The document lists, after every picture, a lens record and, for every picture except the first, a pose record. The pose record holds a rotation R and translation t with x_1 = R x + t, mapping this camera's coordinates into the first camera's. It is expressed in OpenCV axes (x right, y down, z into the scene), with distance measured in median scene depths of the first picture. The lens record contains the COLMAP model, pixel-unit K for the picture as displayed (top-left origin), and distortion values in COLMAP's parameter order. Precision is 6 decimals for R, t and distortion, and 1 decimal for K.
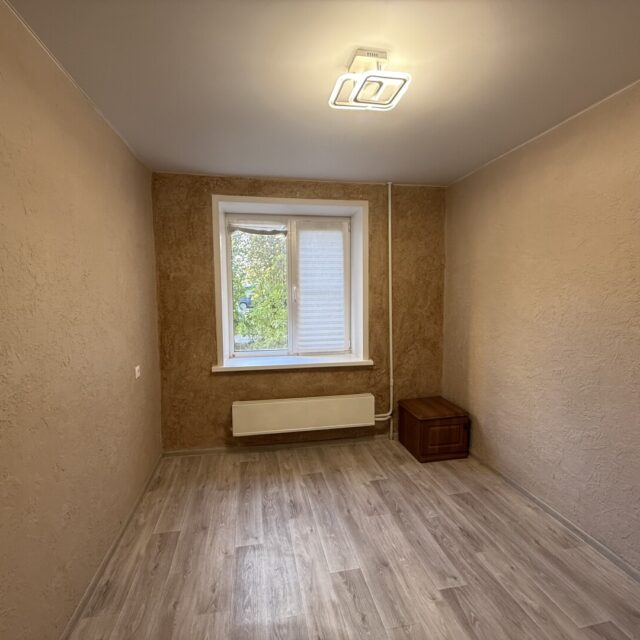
lens RADIAL K [[339.0, 0, 321.8], [0, 339.0, 317.6], [0, 0, 1]] dist [-0.004134, 0.004100]
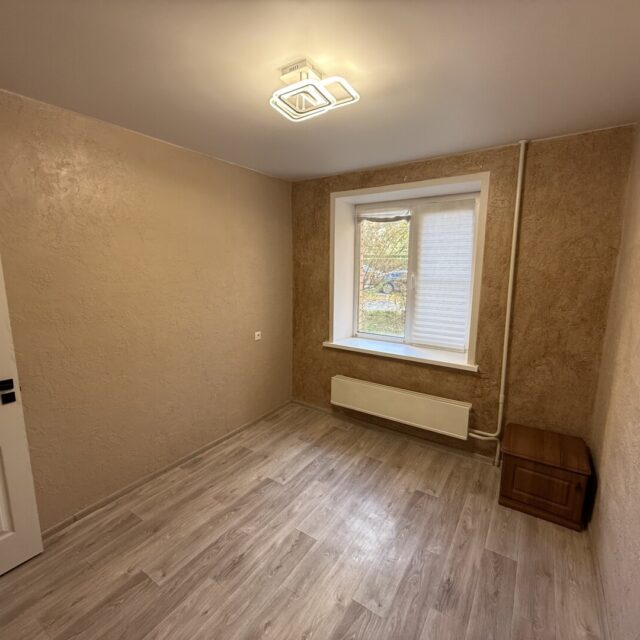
lens RADIAL K [[339.0, 0, 312.5], [0, 339.0, 318.4], [0, 0, 1]] dist [-0.004134, 0.004100]
pose [[0.707509, 0.121641, -0.696157, 0.457135], [-0.063627, 0.992039, 0.108676, -0.060995], [0.703834, -0.032595, 0.709616, 0.127739]]
